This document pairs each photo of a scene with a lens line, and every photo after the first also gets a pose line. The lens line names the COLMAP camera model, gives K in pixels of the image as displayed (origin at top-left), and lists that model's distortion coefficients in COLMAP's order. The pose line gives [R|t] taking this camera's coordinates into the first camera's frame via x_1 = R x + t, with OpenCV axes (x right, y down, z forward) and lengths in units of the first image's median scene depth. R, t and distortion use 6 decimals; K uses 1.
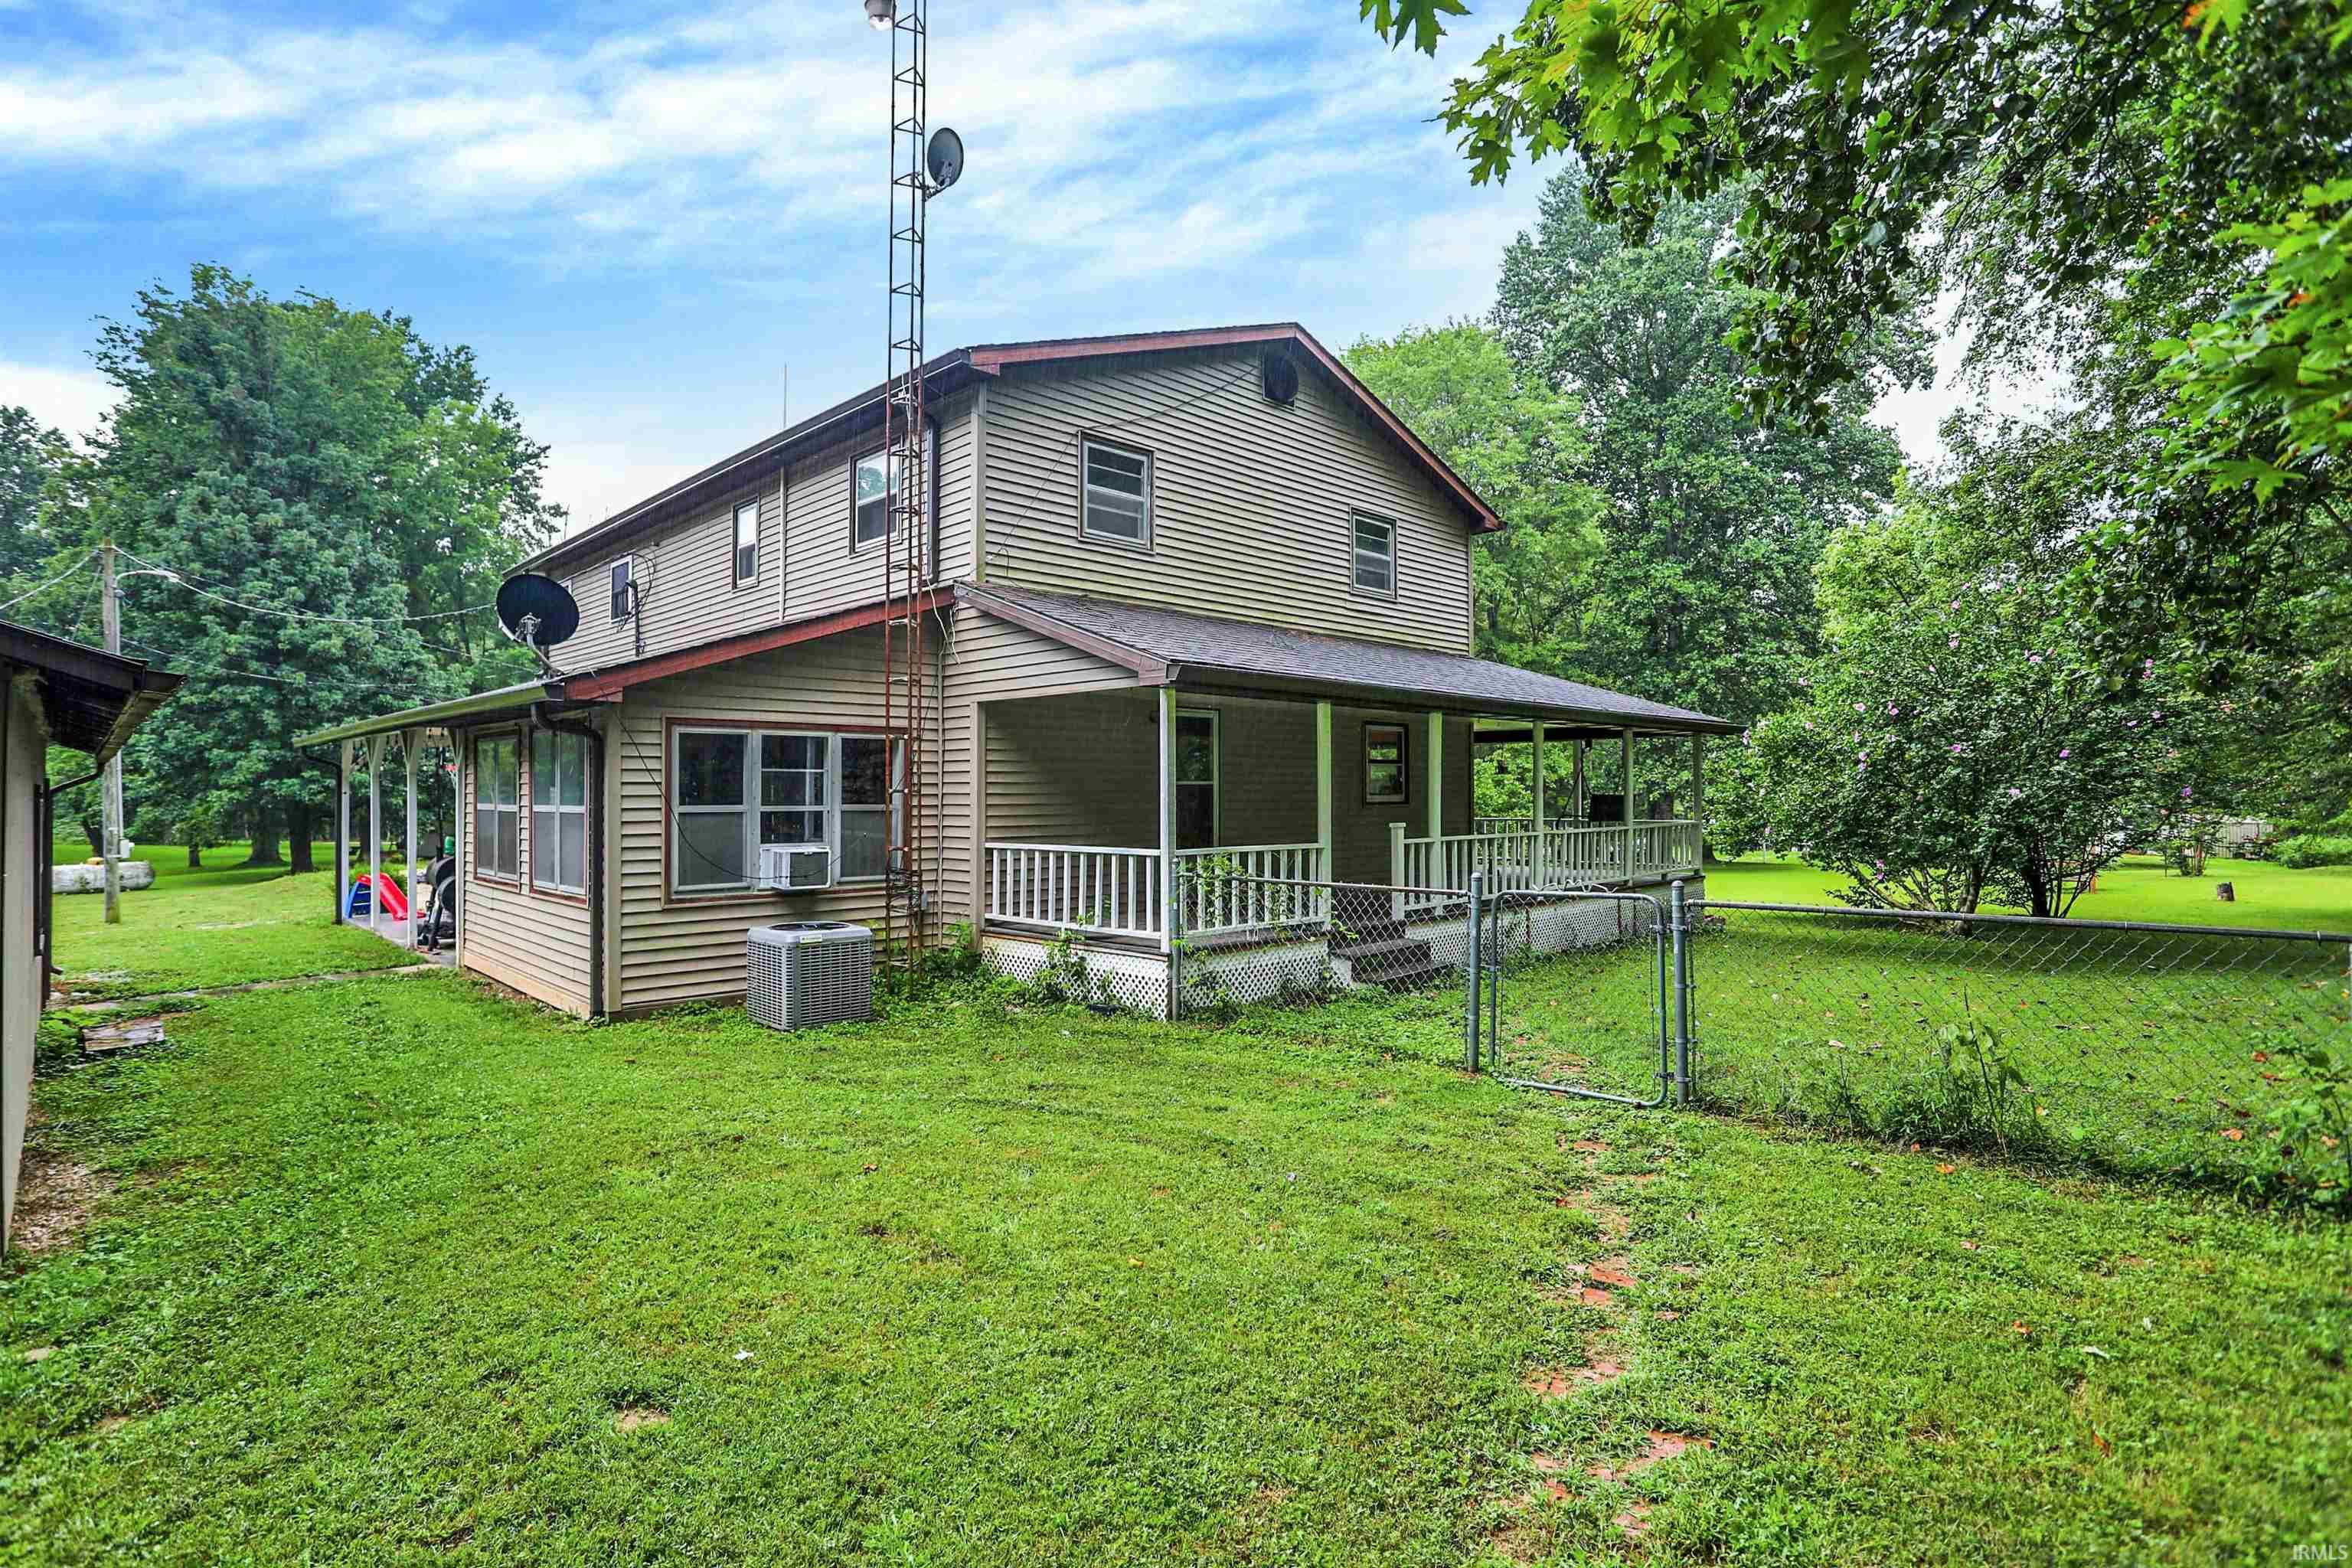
lens RADIAL K [[1159.6, 0, 1176.0], [0, 1159.6, 784.0], [0, 0, 1]] dist [-0.000539, -0.000025]
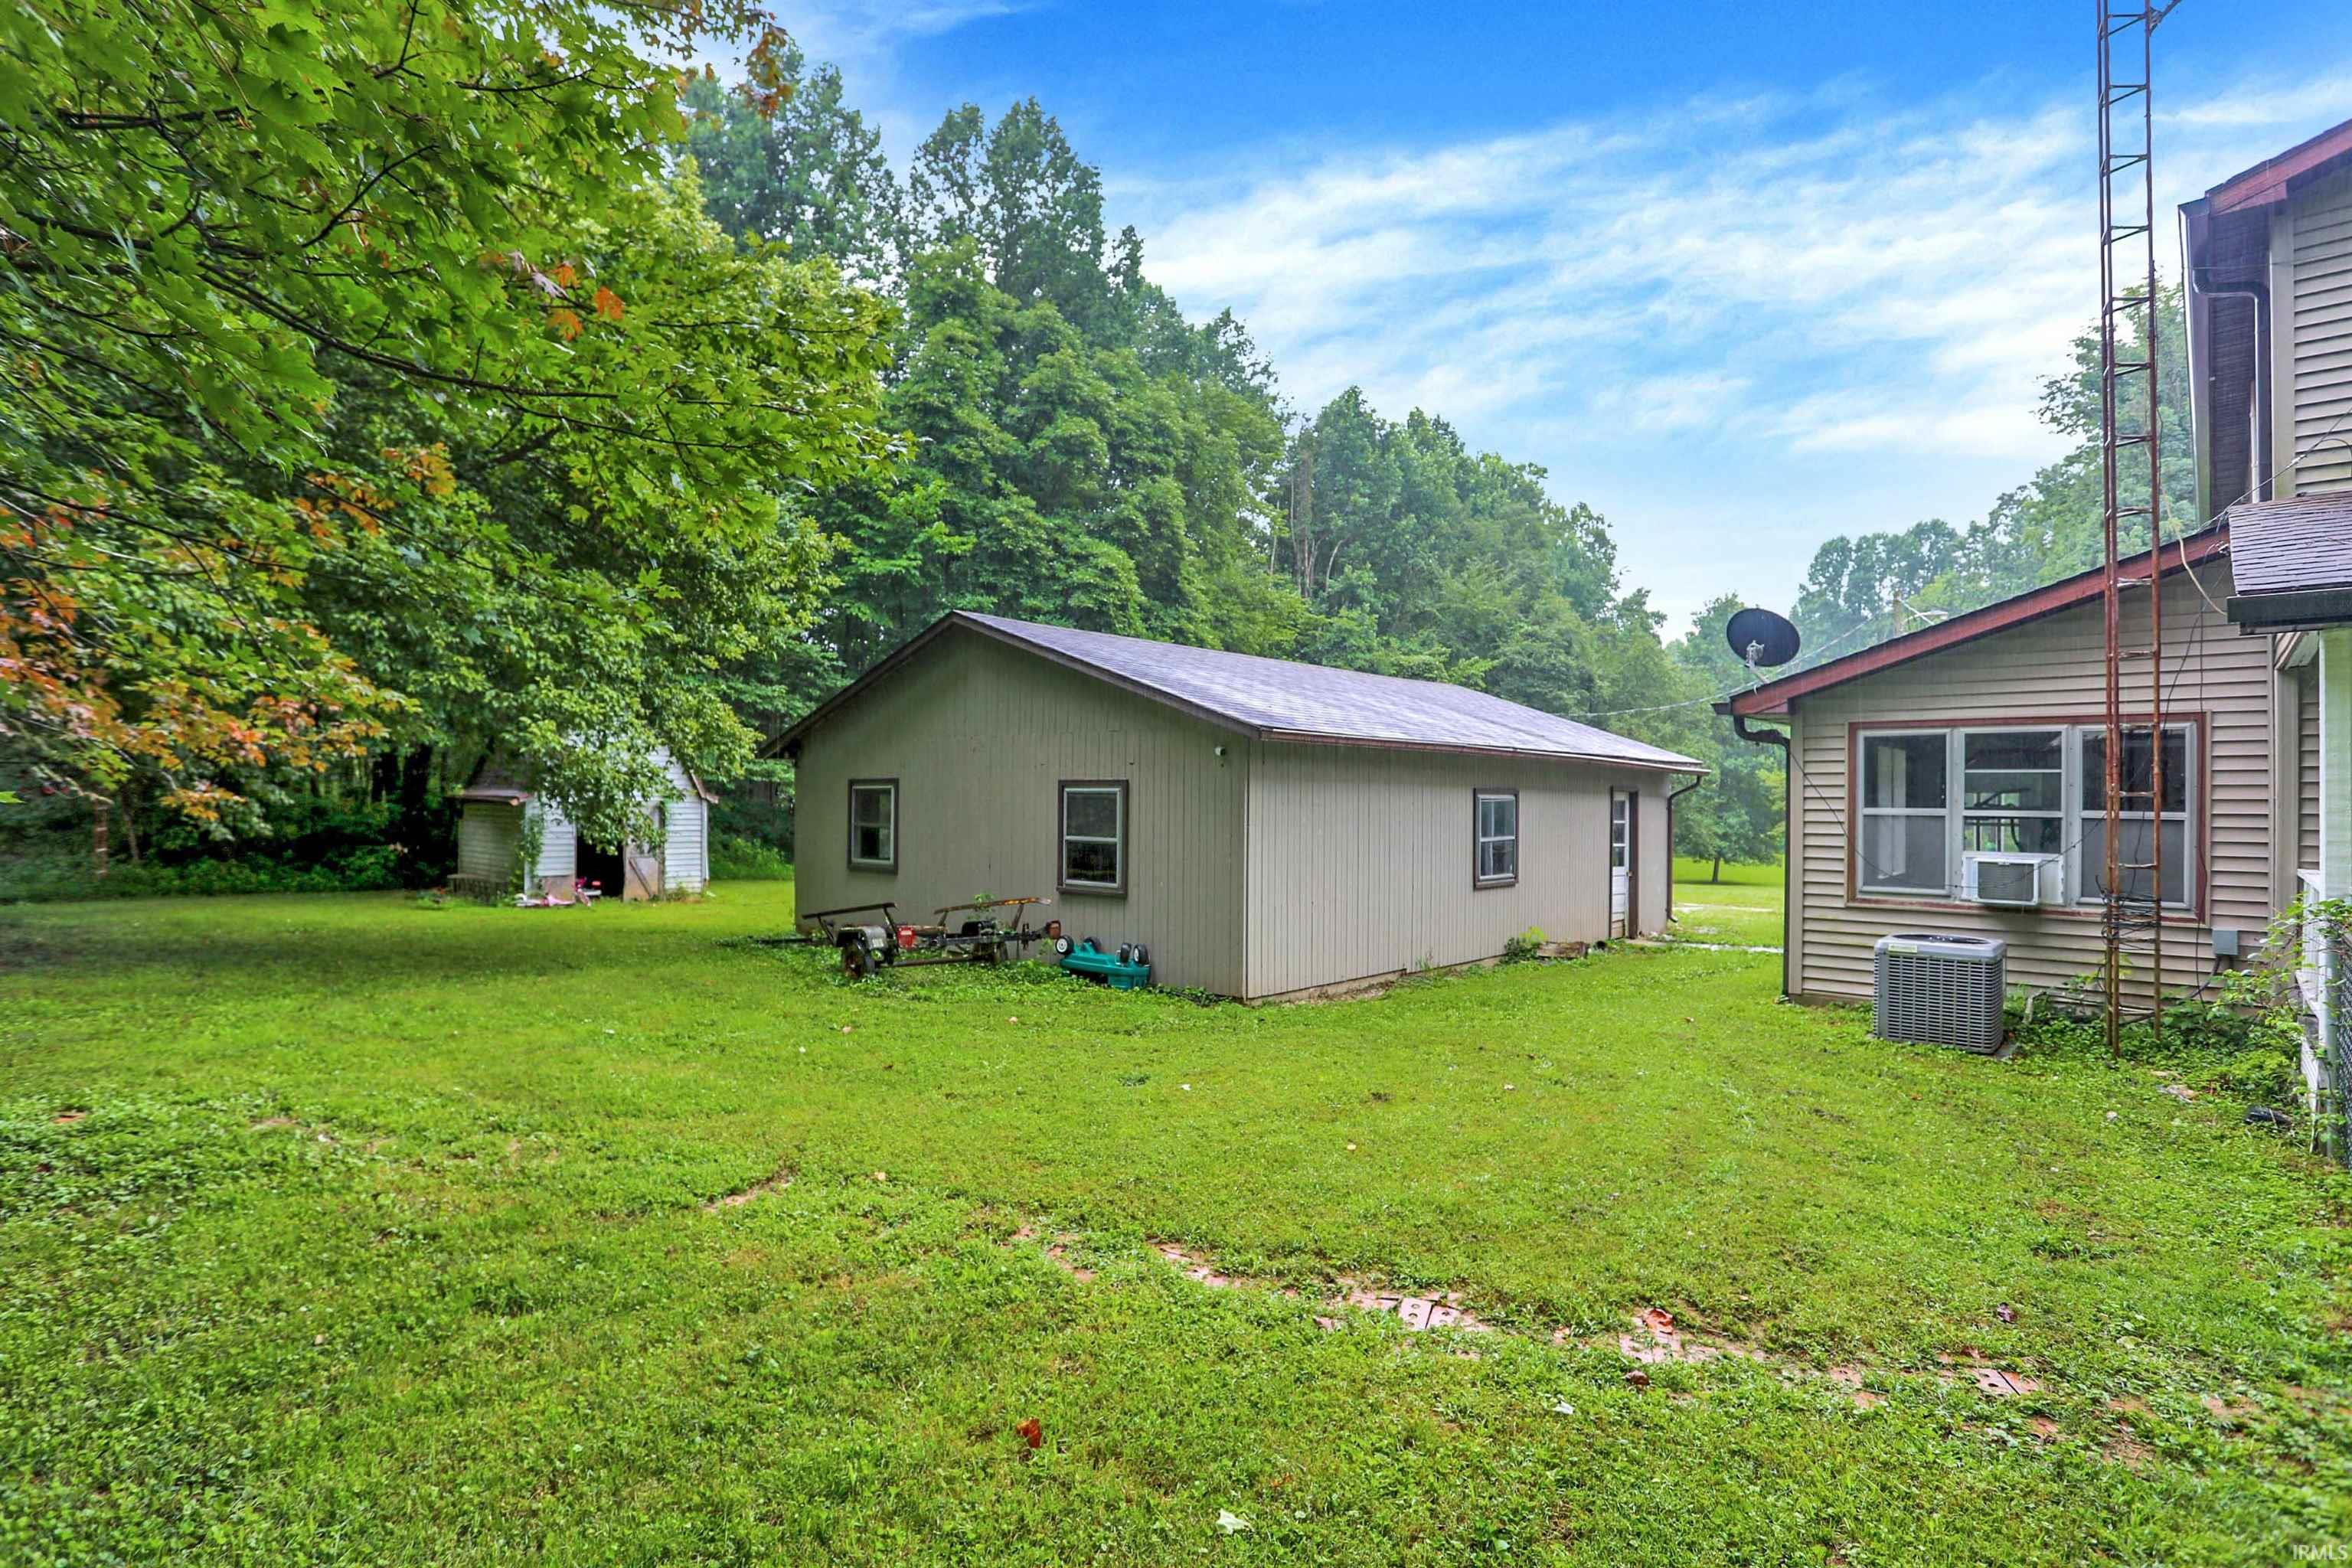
lens RADIAL K [[1159.6, 0, 1176.0], [0, 1159.6, 784.0], [0, 0, 1]] dist [-0.000539, -0.000025]
pose [[0.083518, -0.008189, -0.996473, 0.530248], [0.000887, 0.999966, -0.008144, 0.005376], [0.996506, -0.000203, 0.083522, 0.299818]]
